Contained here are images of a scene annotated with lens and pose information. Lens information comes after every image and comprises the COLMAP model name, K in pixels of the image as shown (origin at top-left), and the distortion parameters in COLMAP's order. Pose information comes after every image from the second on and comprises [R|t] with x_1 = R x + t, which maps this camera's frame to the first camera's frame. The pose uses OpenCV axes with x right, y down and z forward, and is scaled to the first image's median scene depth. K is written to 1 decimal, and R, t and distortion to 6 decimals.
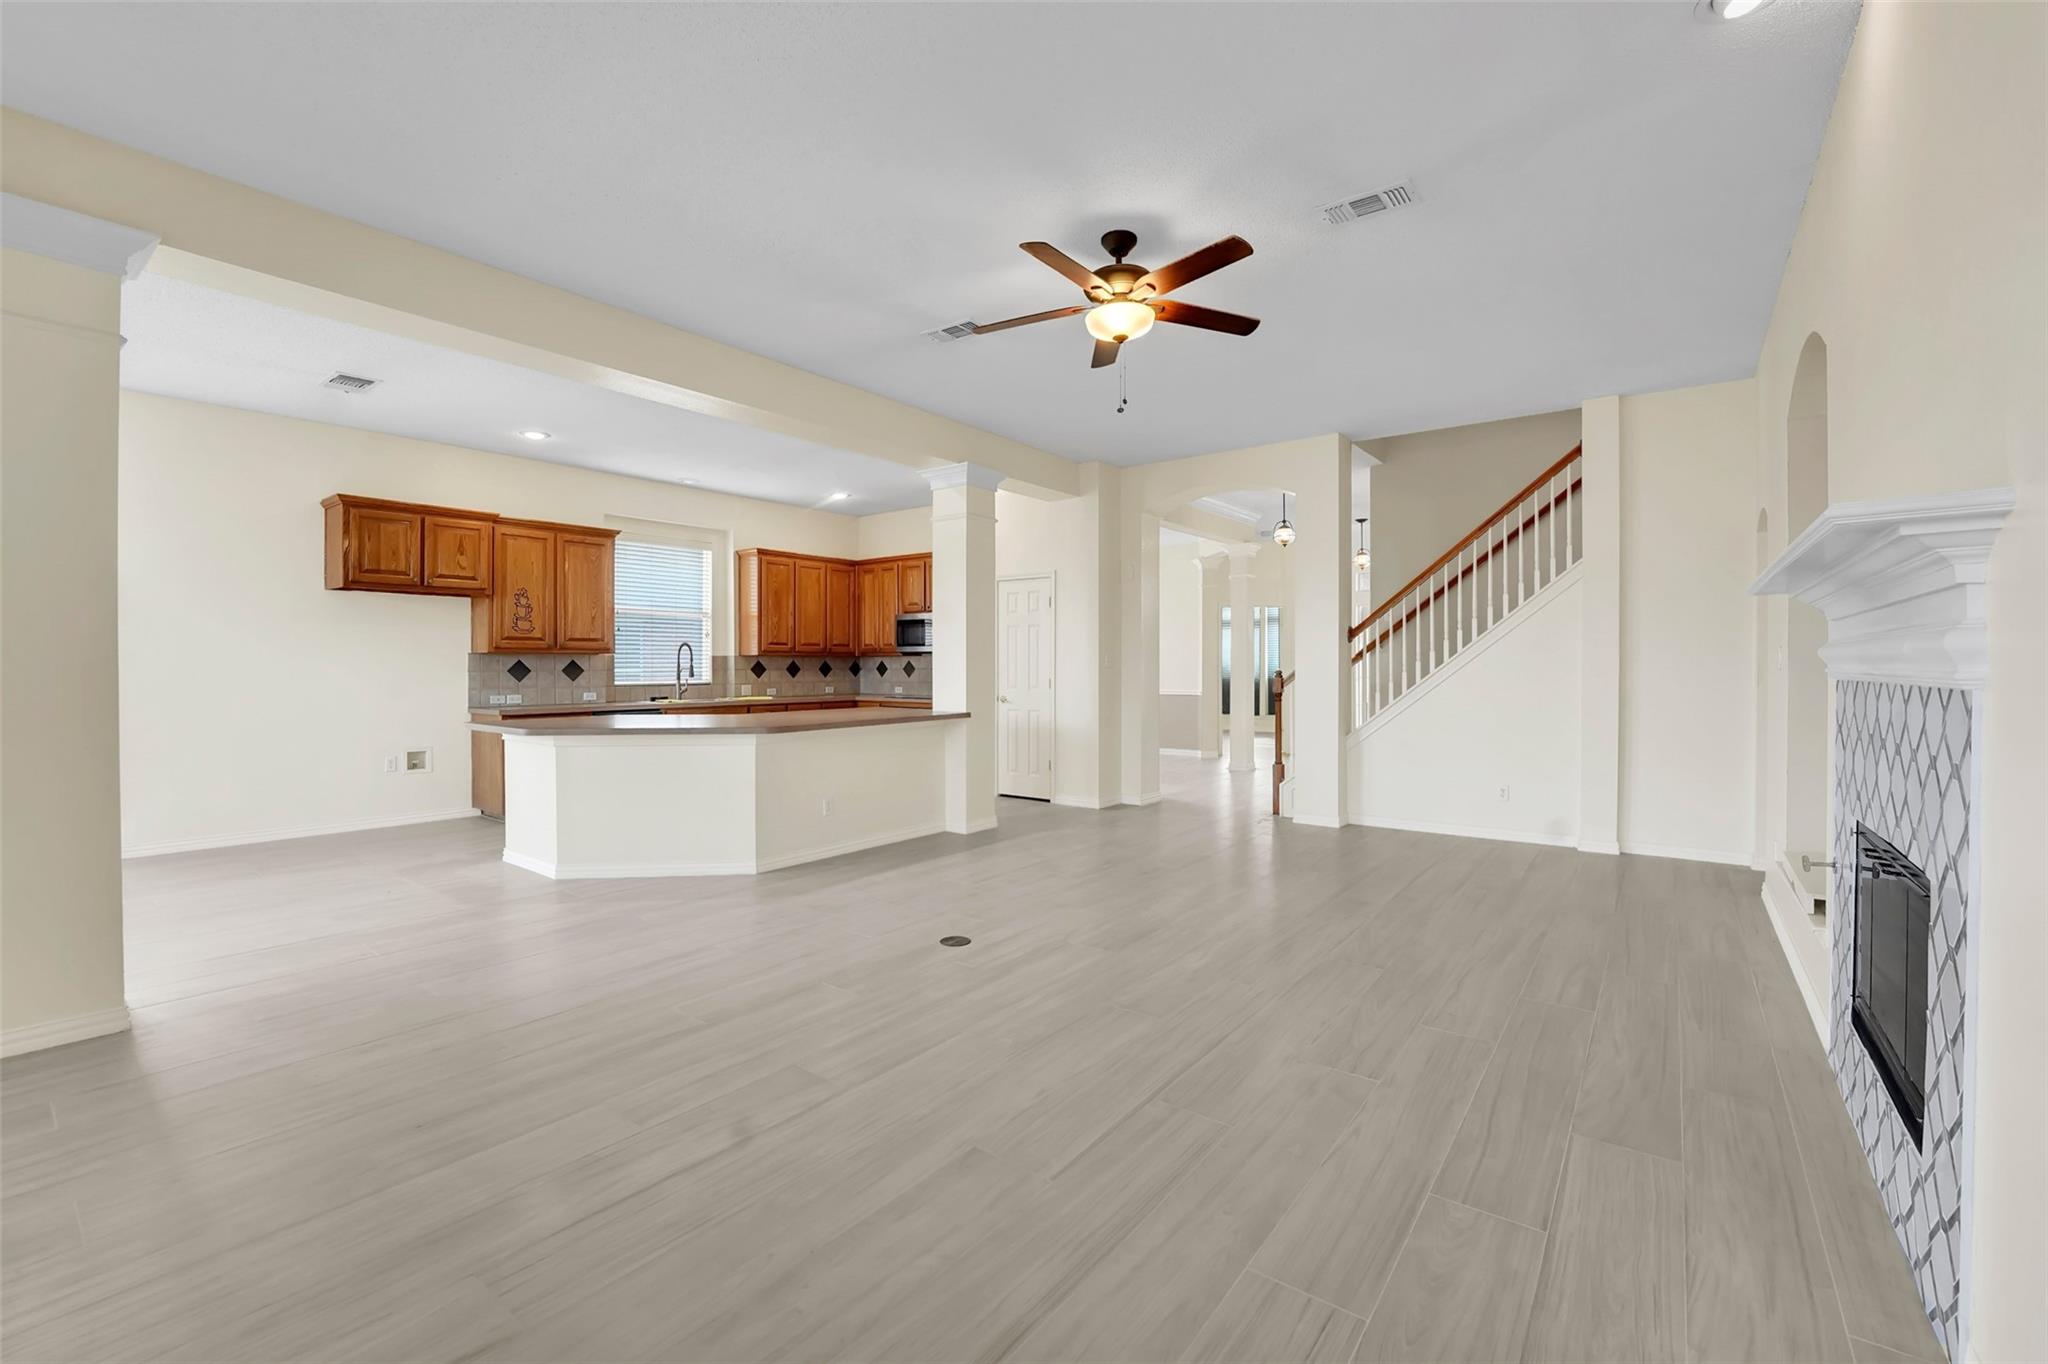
lens RADIAL K [[860.9, 0, 1033.7], [0, 860.9, 656.4], [0, 0, 1]] dist [-0.027525, 0.000002]
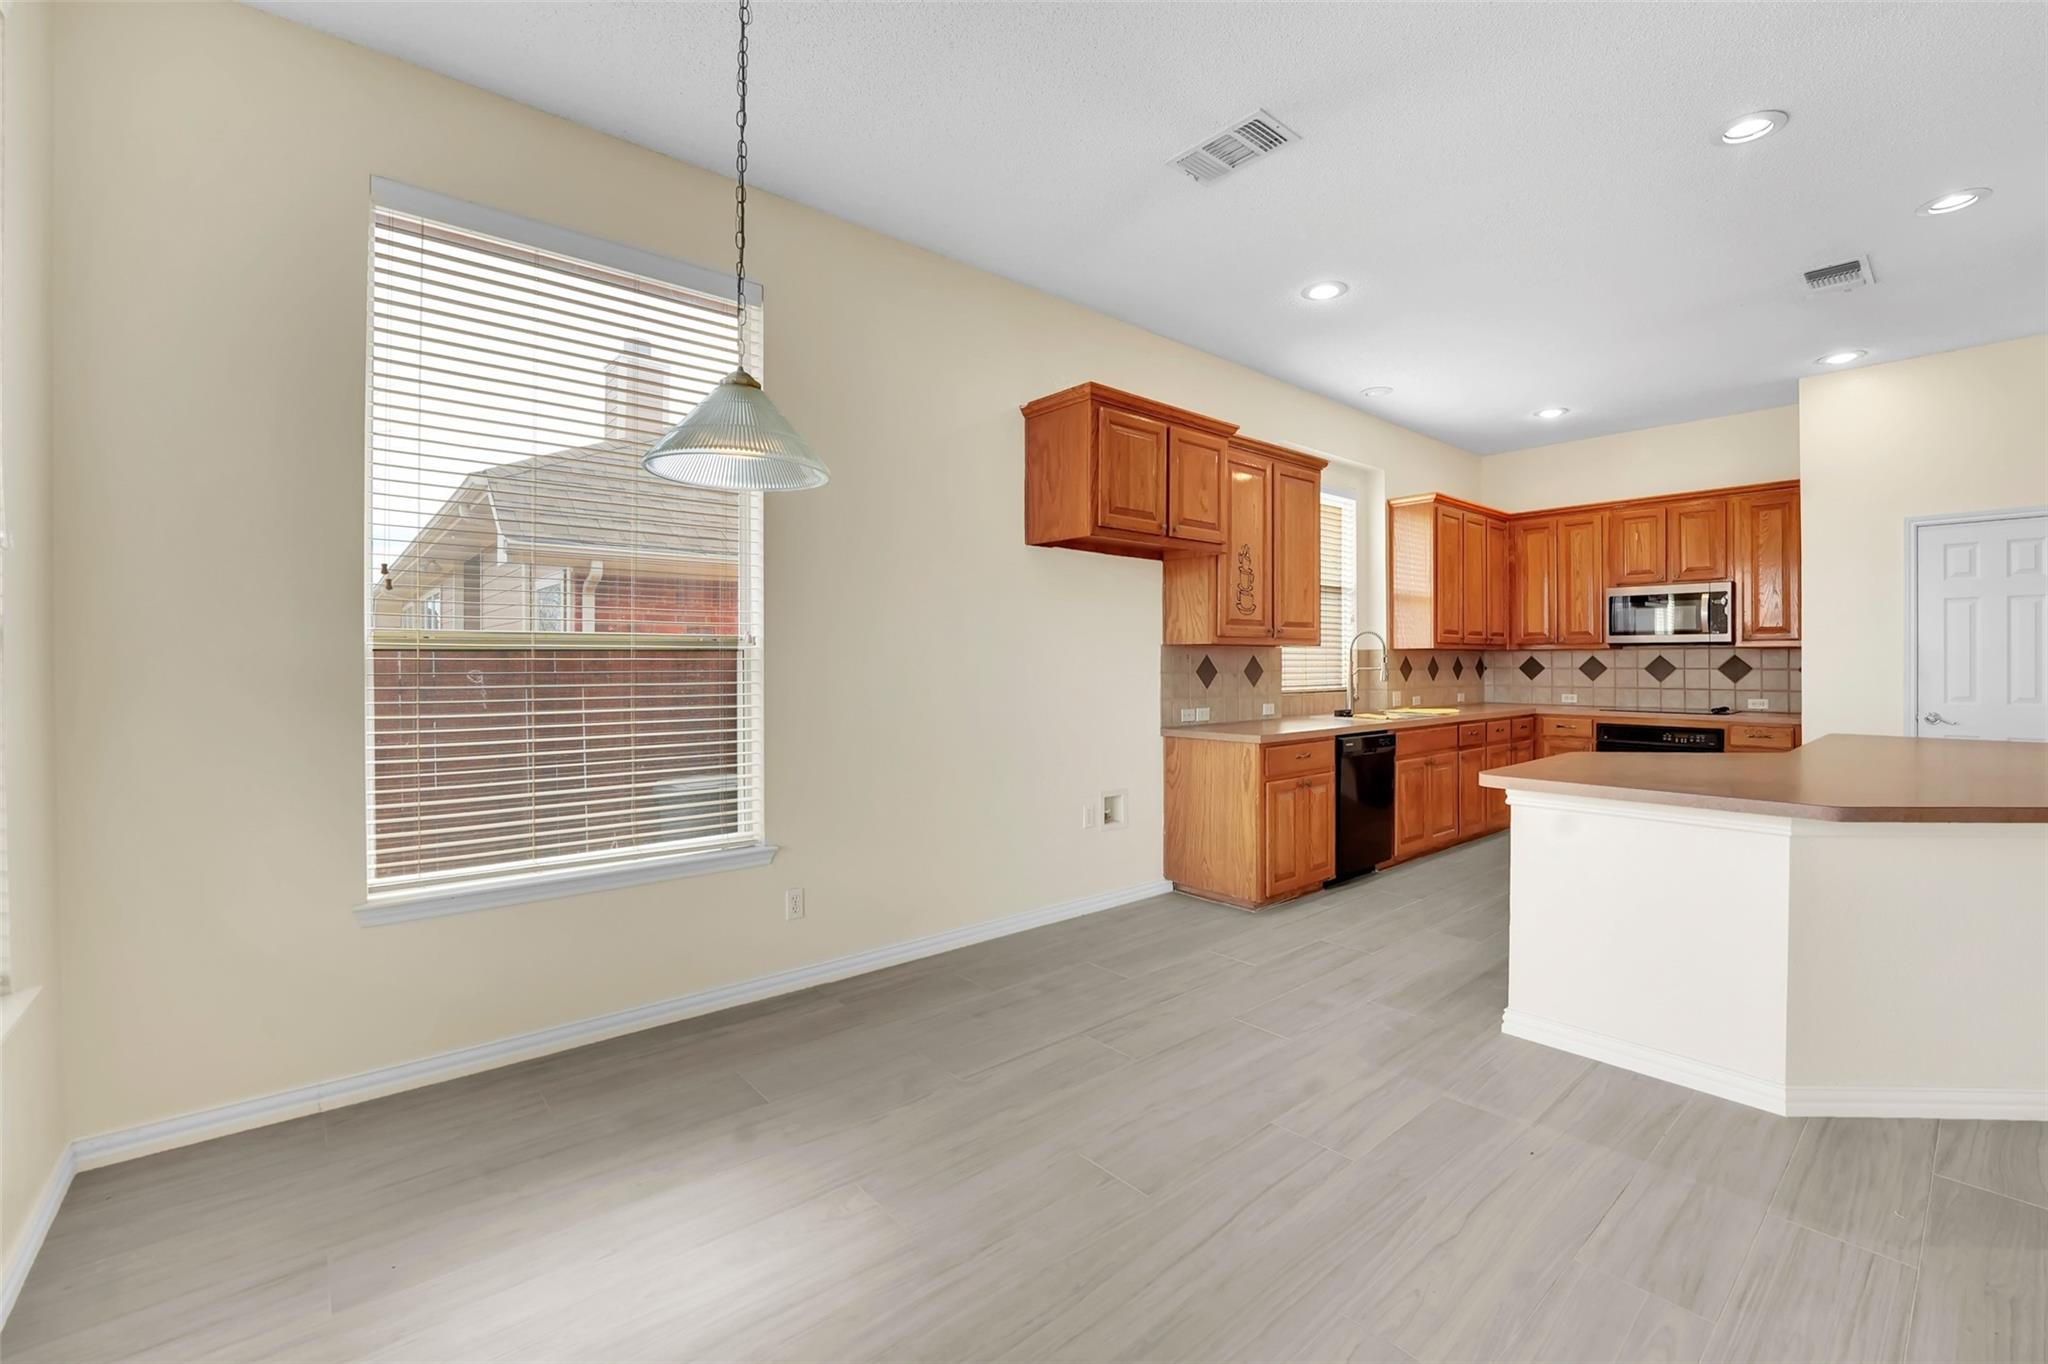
lens RADIAL K [[860.9, 0, 1033.7], [0, 860.9, 656.4], [0, 0, 1]] dist [-0.027525, 0.000002]
pose [[0.977948, -0.001333, -0.208843, -0.621158], [0.002102, 0.999992, 0.003459, 0.002406], [0.208837, -0.003822, 0.977943, 0.326306]]
